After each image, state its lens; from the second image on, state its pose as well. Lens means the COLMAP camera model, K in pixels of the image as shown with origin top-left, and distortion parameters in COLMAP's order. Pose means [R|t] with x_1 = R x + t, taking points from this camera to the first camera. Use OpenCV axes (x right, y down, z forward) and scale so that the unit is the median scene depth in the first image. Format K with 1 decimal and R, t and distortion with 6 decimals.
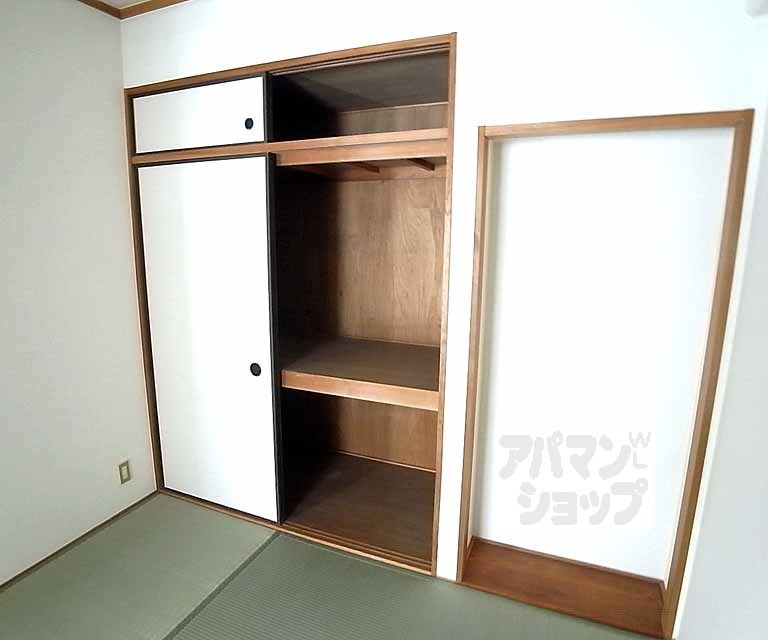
lens RADIAL K [[481.5, 0, 386.9], [0, 481.5, 322.1], [0, 0, 1]] dist [-0.056306, 0.007143]
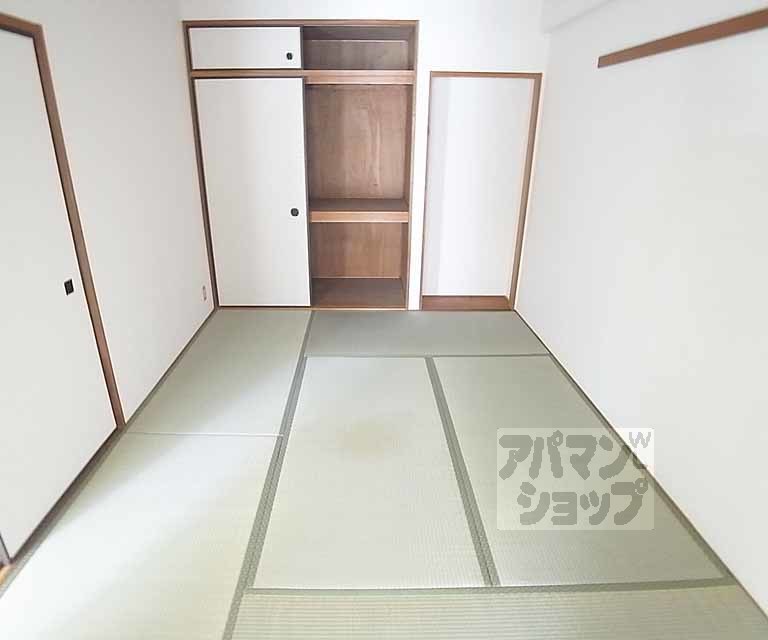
lens RADIAL K [[481.5, 0, 377.8], [0, 481.5, 317.6], [0, 0, 1]] dist [-0.056306, 0.007143]
pose [[0.912346, -0.155572, 0.378711, -0.697396], [0.076328, 0.973408, 0.215990, 0.116000], [-0.402242, -0.168152, 0.899959, -0.663317]]
